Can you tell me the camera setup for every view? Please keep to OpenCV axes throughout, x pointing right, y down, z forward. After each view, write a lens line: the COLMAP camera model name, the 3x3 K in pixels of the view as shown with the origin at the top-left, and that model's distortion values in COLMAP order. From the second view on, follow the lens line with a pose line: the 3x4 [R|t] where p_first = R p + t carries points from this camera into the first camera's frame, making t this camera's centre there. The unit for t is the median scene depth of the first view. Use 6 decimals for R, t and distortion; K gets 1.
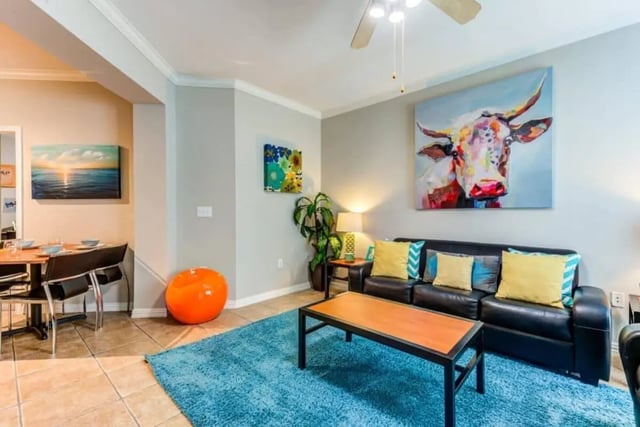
lens RADIAL K [[280.2, 0, 319.3], [0, 280.2, 211.4], [0, 0, 1]] dist [0.010386, 0.000113]
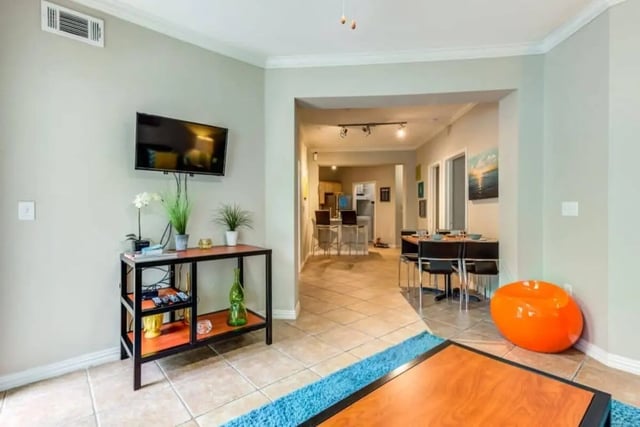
lens RADIAL K [[302.8, 0, 317.8], [0, 302.8, 213.3], [0, 0, 1]] dist [-0.029228, -0.000257]
pose [[-0.138764, 0.005185, -0.990312, 0.467239], [-0.003255, 0.999979, 0.005692, 0.011454], [0.990320, 0.004013, -0.138744, 0.500971]]
